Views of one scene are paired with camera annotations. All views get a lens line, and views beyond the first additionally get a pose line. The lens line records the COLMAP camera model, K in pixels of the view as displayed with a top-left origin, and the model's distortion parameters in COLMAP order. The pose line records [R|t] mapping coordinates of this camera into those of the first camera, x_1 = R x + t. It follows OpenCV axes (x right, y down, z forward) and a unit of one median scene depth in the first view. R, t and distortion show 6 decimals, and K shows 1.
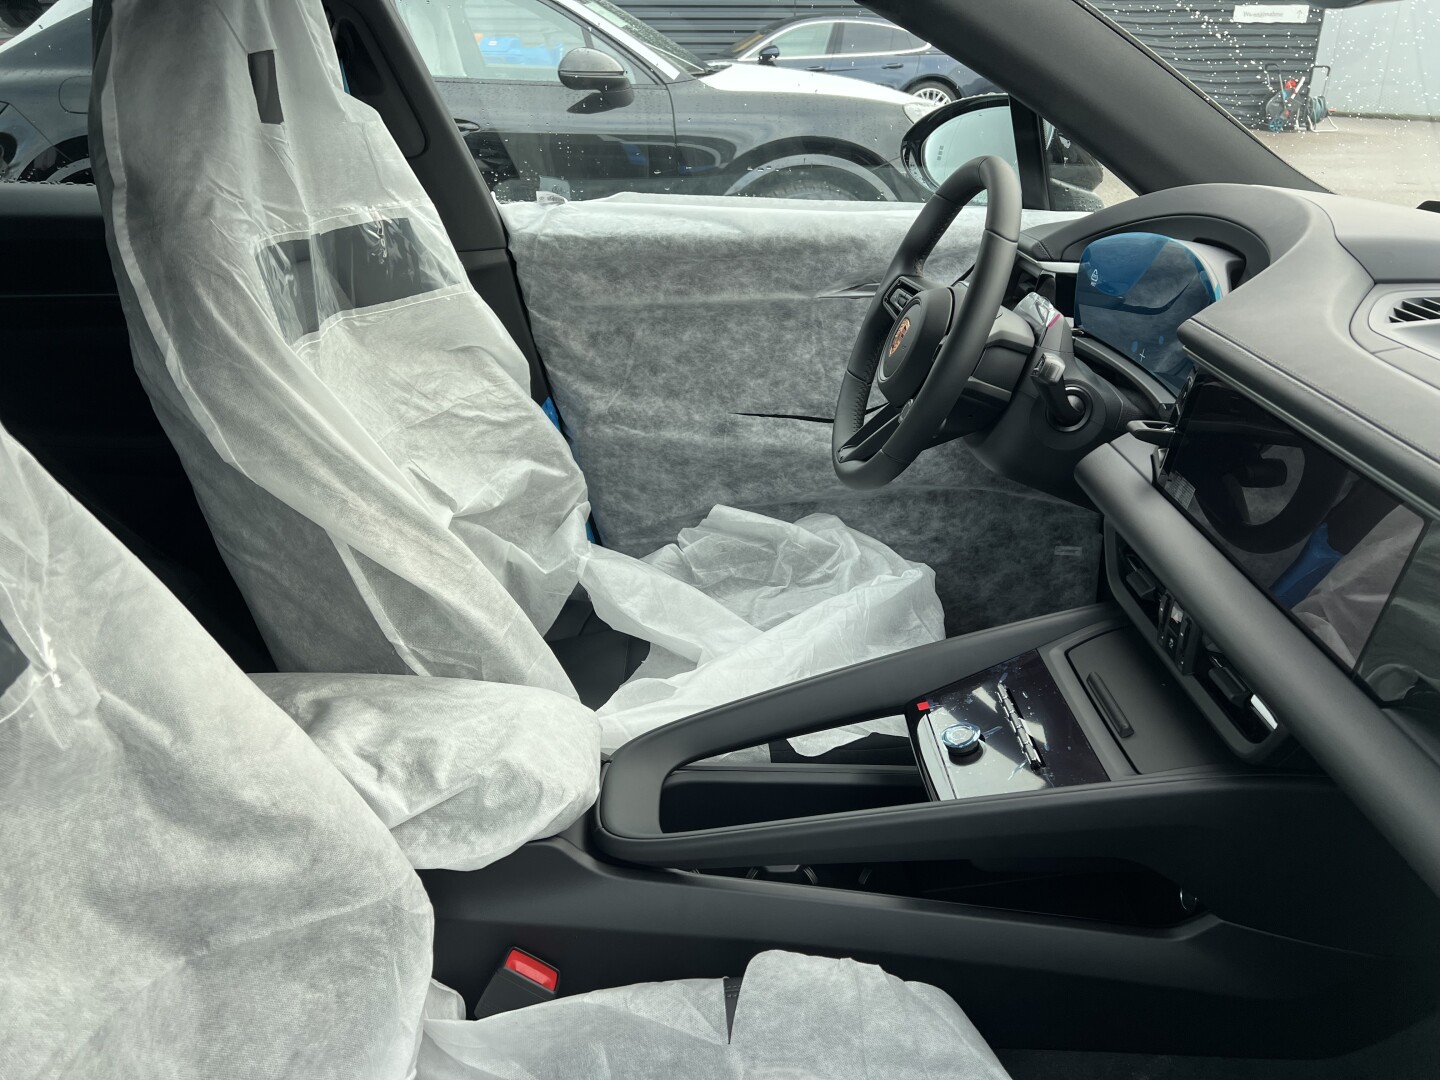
lens RADIAL K [[1094.0, 0, 716.6], [0, 1094.0, 537.2], [0, 0, 1]] dist [0.065409, -0.076844]
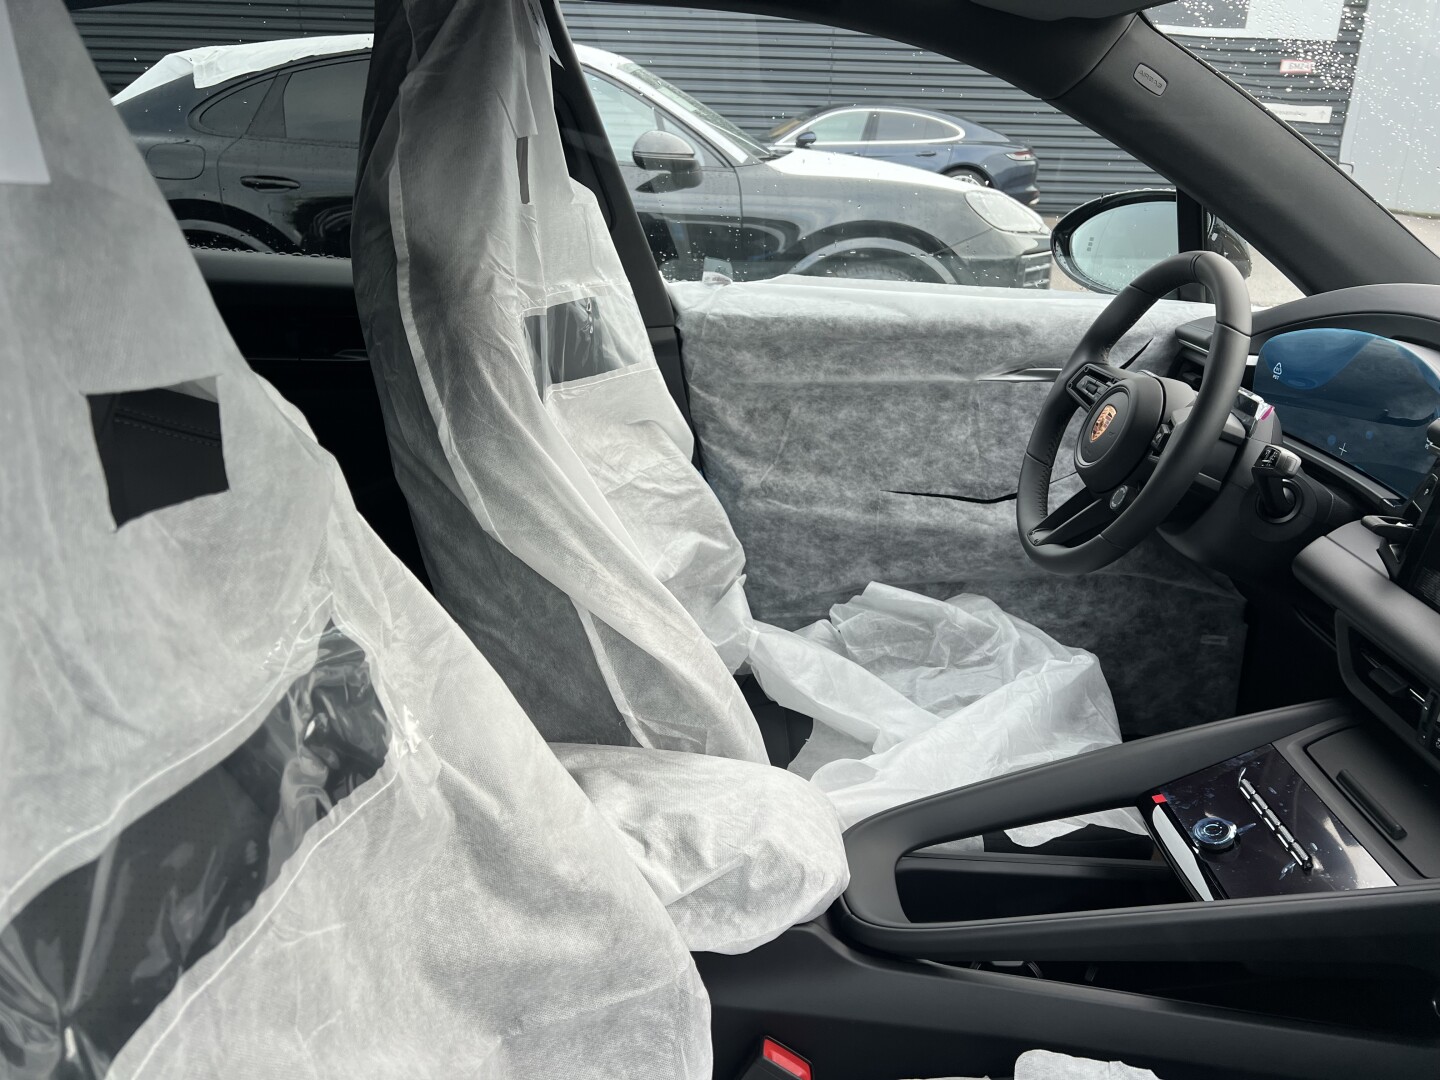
lens RADIAL K [[1088.7, 0, 715.8], [0, 1088.7, 535.6], [0, 0, 1]] dist [0.112569, -0.206028]
pose [[0.999417, 0.031018, -0.014291, -0.202297], [-0.031883, 0.997378, -0.064966, -0.004133], [0.012239, 0.065384, 0.997785, -0.001532]]
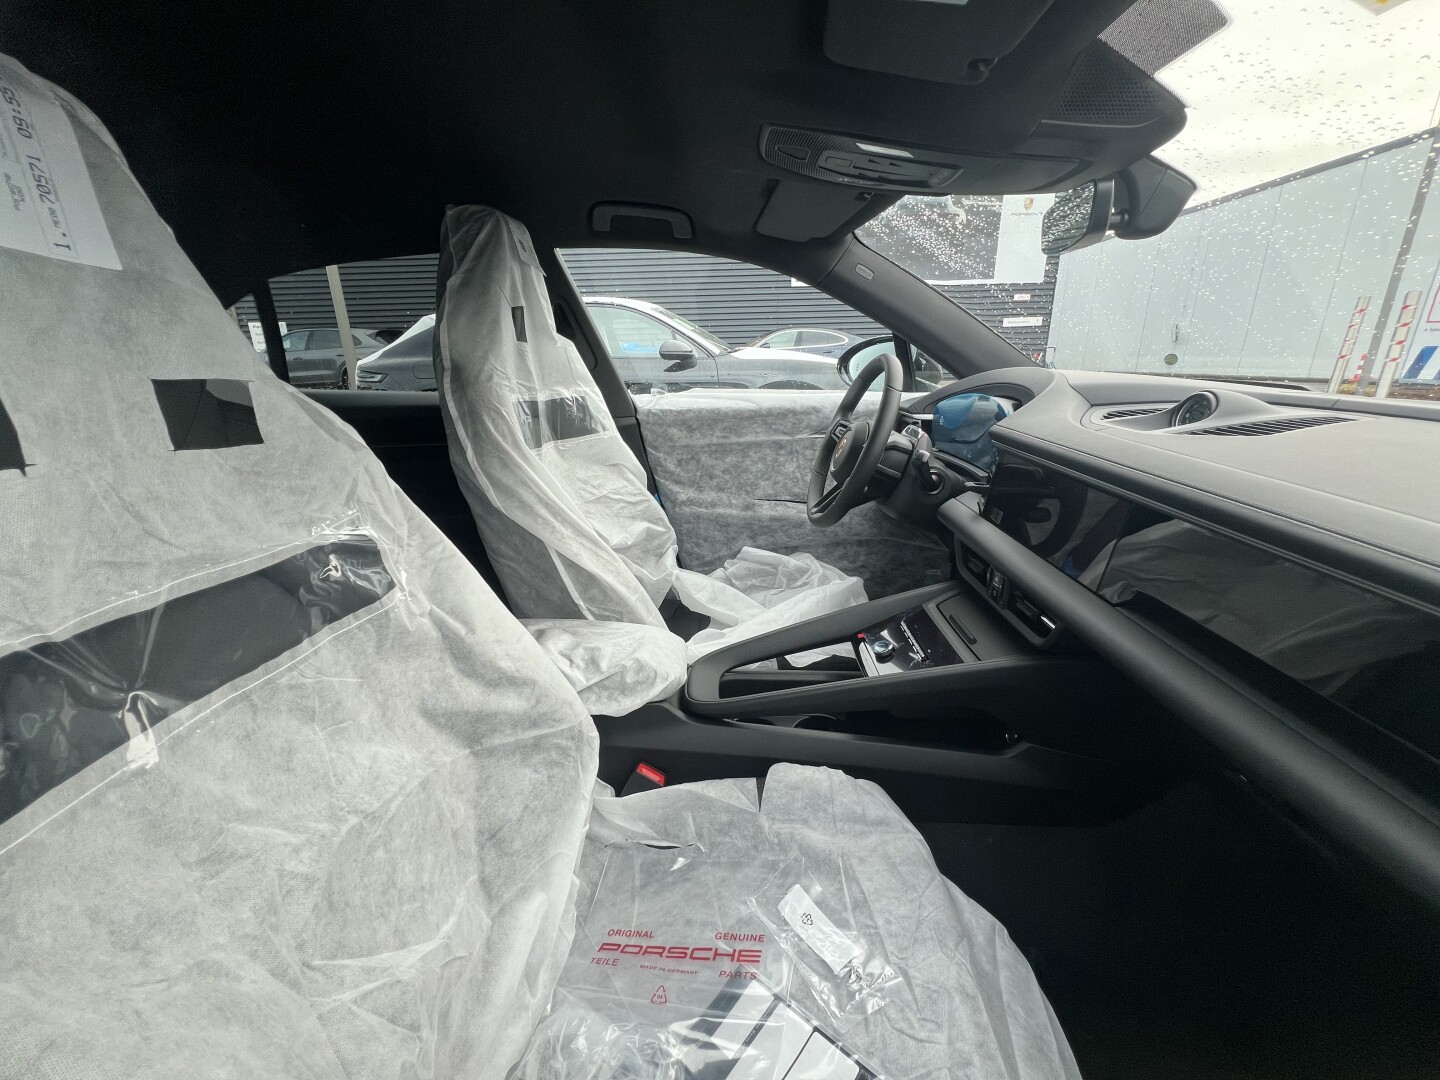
lens RADIAL K [[582.0, 0, 719.2], [0, 582.0, 540.7], [0, 0, 1]] dist [0.000776, -0.000217]
pose [[0.999239, -0.013082, -0.036735, -0.011746], [0.009491, 0.995310, -0.096275, 0.088083], [0.037822, 0.095853, 0.994677, 0.002539]]
